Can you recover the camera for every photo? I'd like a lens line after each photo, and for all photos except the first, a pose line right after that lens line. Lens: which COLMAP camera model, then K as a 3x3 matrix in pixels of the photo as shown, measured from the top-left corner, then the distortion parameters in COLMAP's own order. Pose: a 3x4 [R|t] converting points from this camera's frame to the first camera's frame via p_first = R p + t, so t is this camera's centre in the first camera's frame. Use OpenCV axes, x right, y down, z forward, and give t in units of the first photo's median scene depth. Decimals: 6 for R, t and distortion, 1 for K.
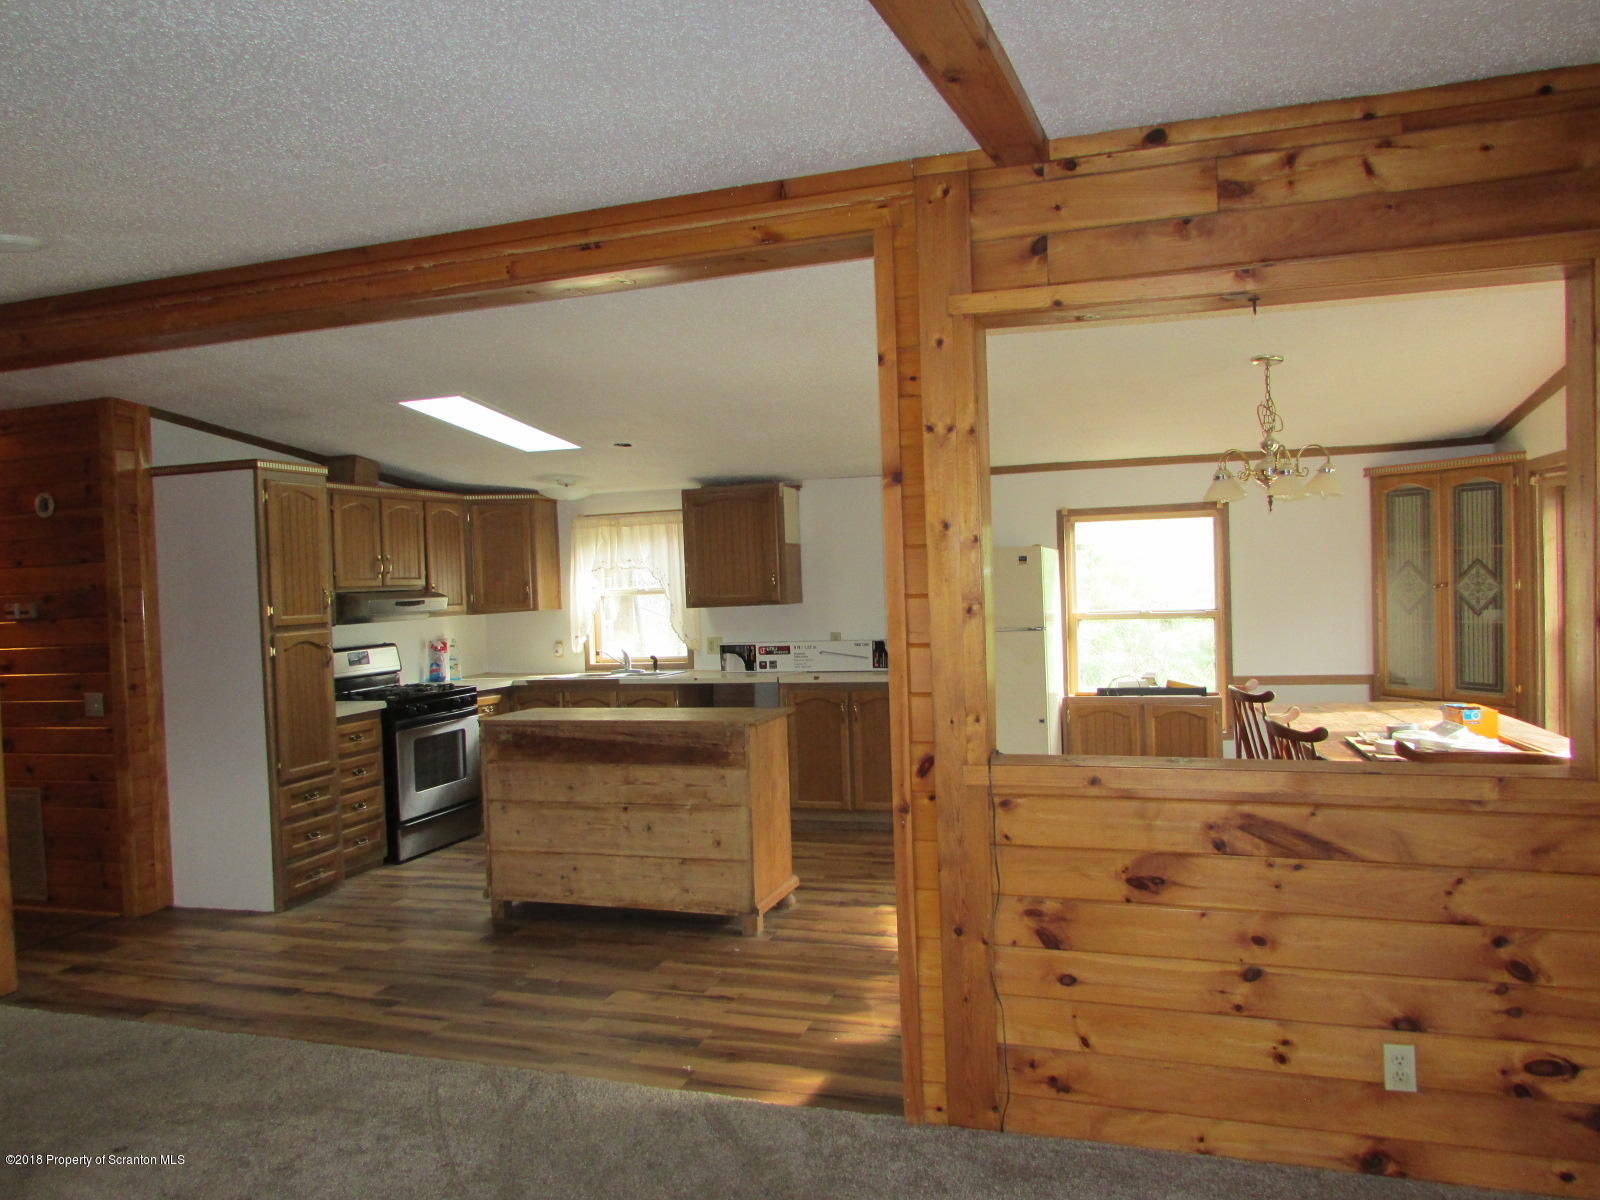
lens RADIAL K [[1141.5, 0, 792.8], [0, 1141.5, 597.9], [0, 0, 1]] dist [-0.018081, -0.001745]
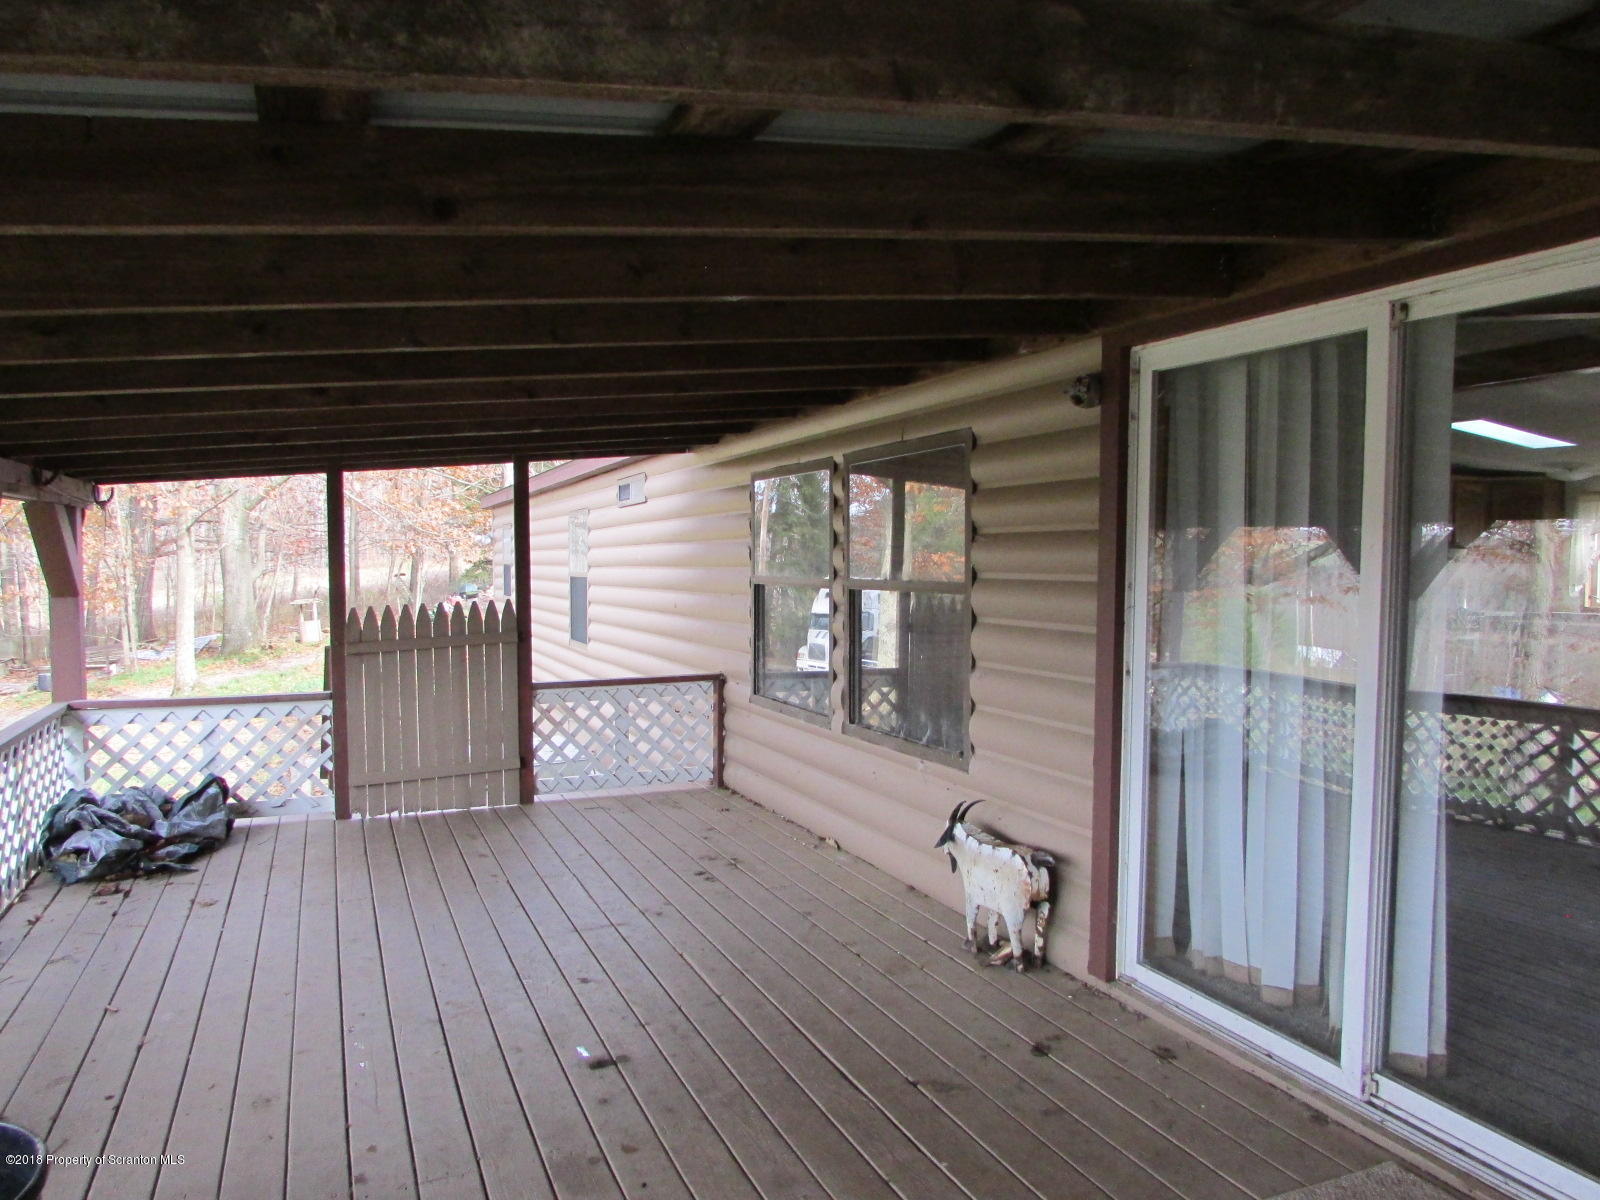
lens RADIAL K [[1141.5, 0, 799.1], [0, 1141.5, 602.9], [0, 0, 1]] dist [-0.018081, -0.001745]
pose [[0.667425, 0.066729, -0.741681, 0.262307], [-0.048264, 0.997759, 0.046336, 0.054165], [0.743111, 0.004871, 0.669150, -0.770735]]
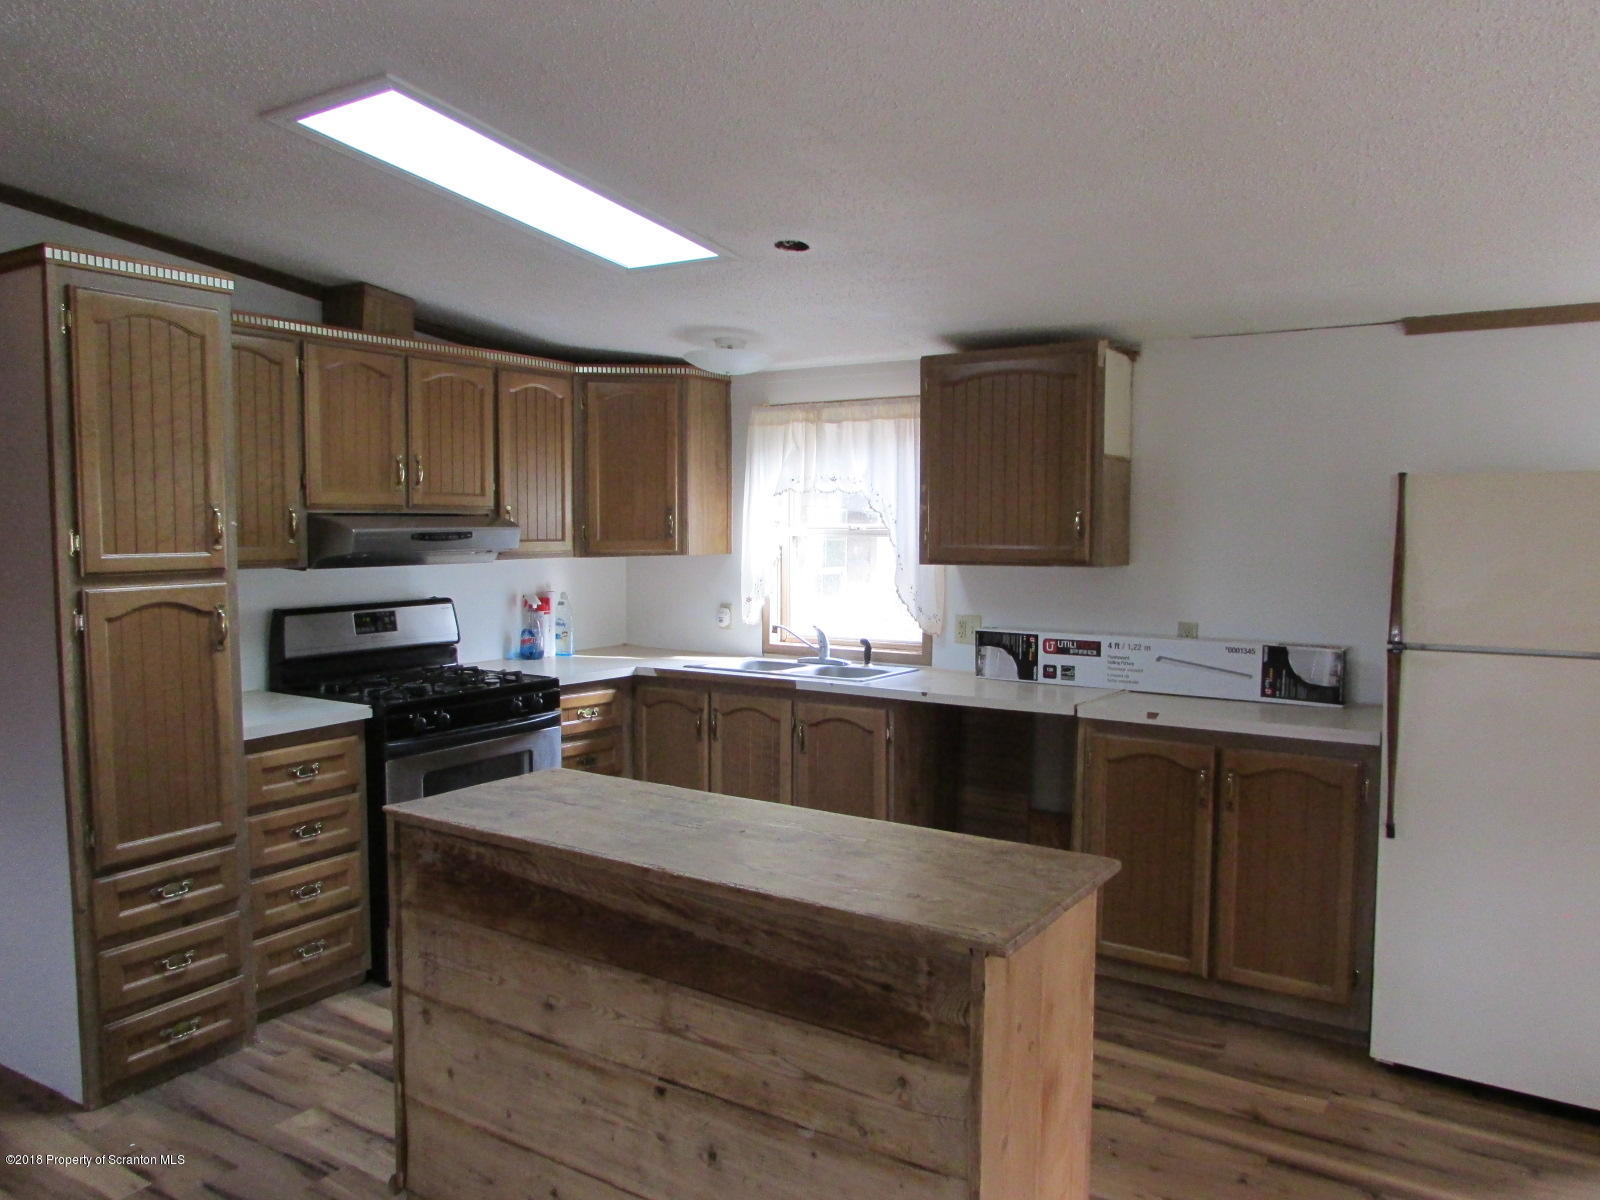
lens RADIAL K [[1141.5, 0, 802.2], [0, 1141.5, 599.2], [0, 0, 1]] dist [-0.018081, -0.001745]
pose [[0.968276, 0.056747, -0.243356, -0.012605], [-0.042645, 0.997112, 0.062835, -0.009449], [0.246219, -0.050463, 0.967900, 0.574133]]
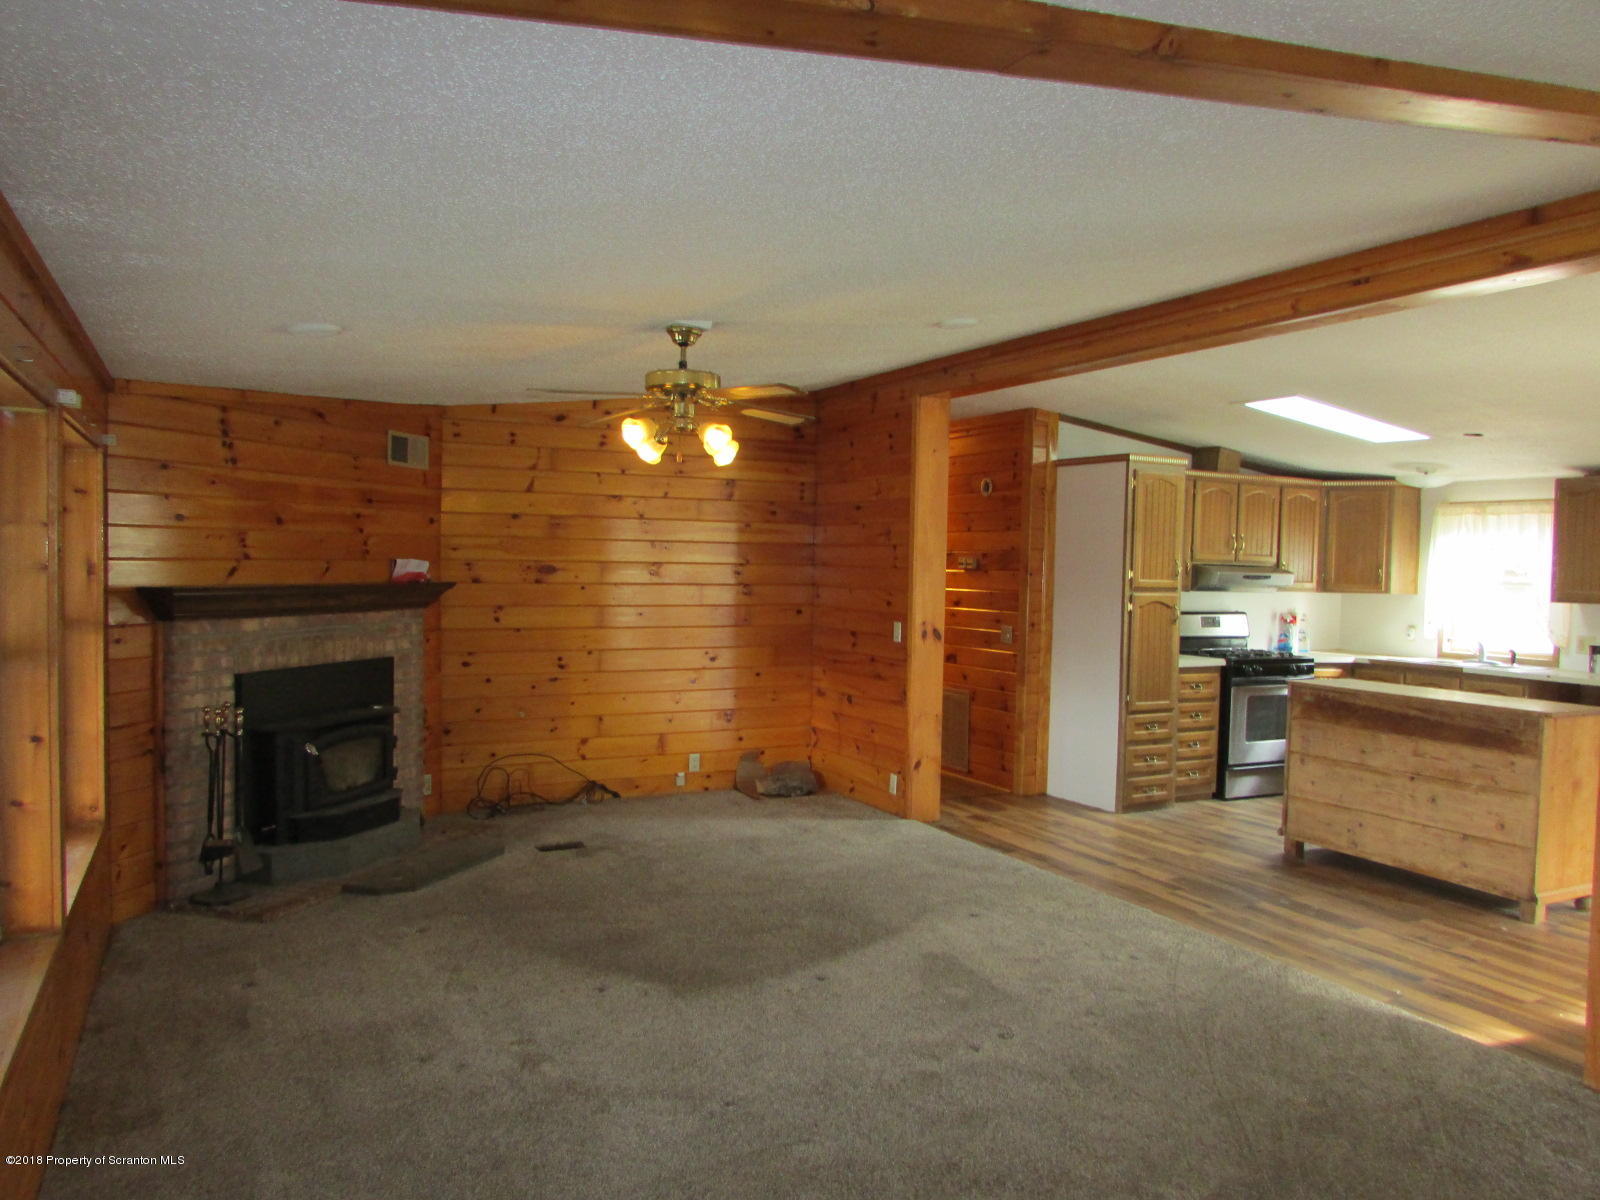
lens RADIAL K [[1141.5, 0, 808.7], [0, 1141.5, 595.2], [0, 0, 1]] dist [-0.018081, -0.001745]
pose [[0.720707, 0.076612, -0.688994, 0.149536], [-0.064515, 0.996974, 0.043372, 0.002673], [0.690231, 0.013192, 0.723468, -0.151669]]
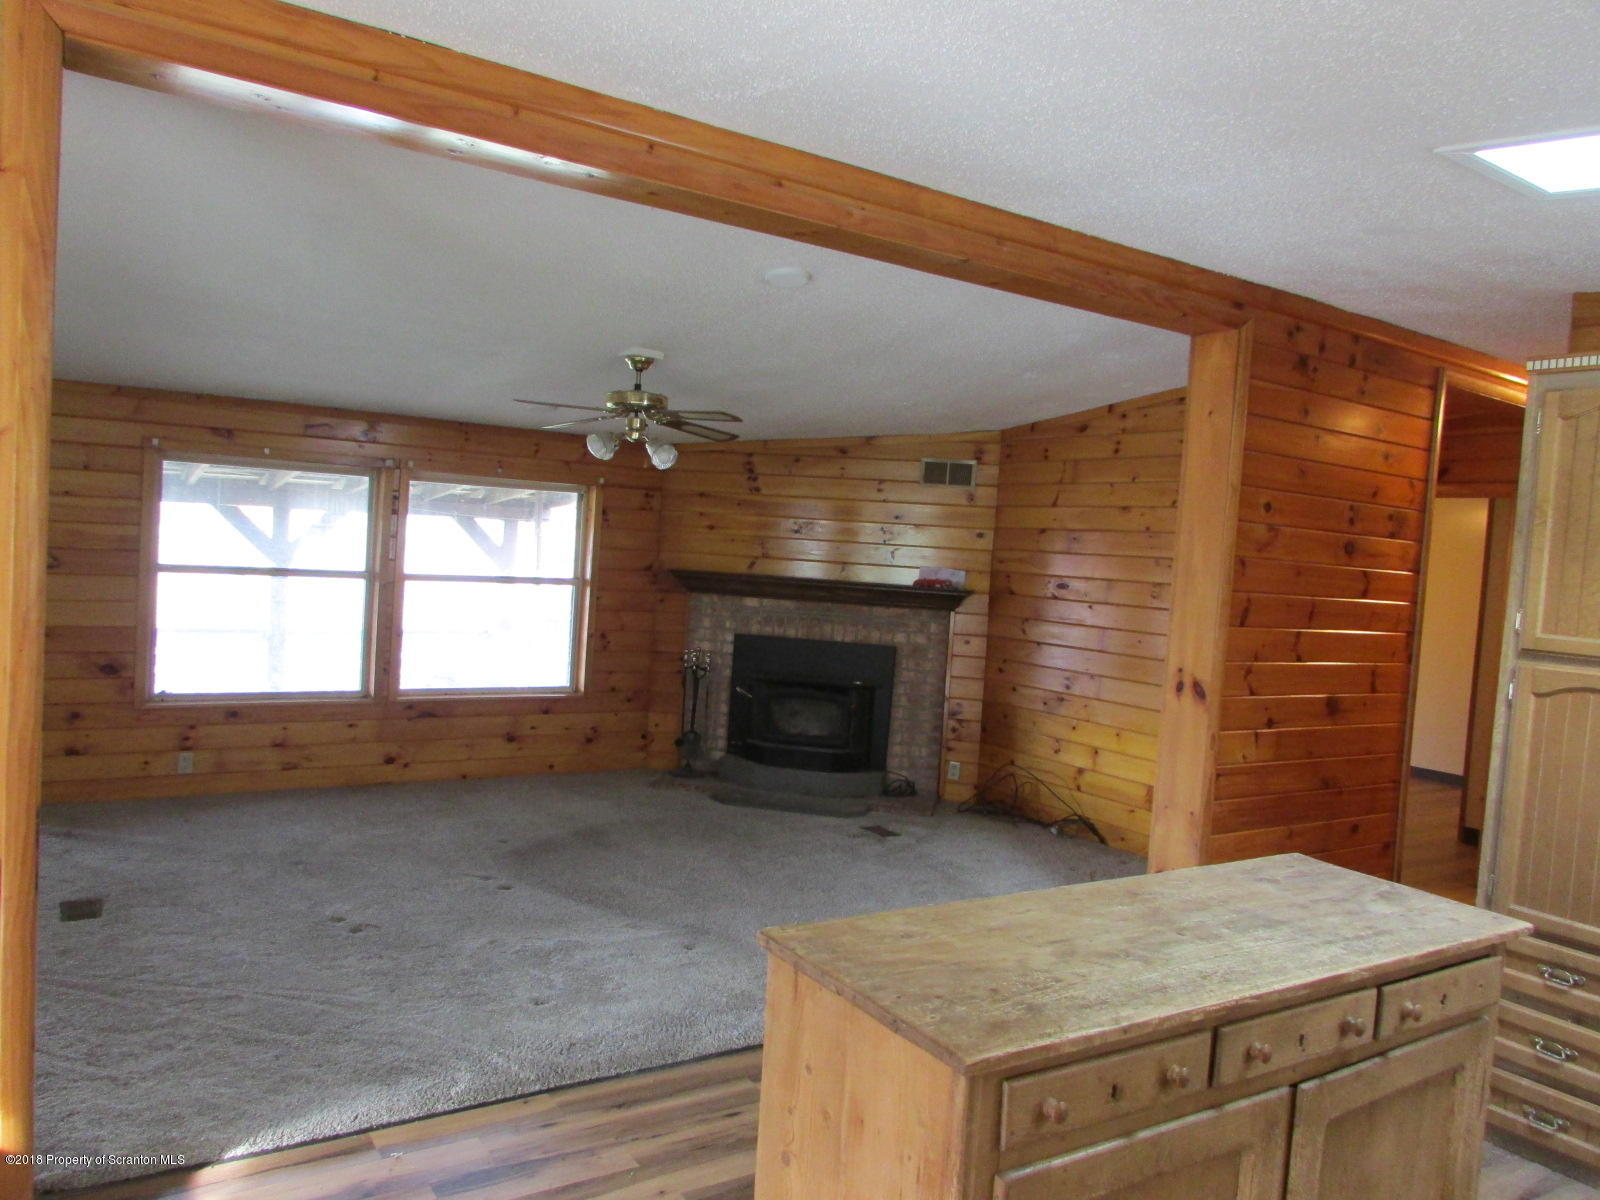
lens RADIAL K [[1141.5, 0, 802.4], [0, 1141.5, 600.9], [0, 0, 1]] dist [-0.018081, -0.001745]
pose [[-0.611588, 0.035215, -0.790392, 0.209817], [-0.058131, 0.994309, 0.089281, -0.027960], [0.789038, 0.100550, -0.606061, 1.045043]]
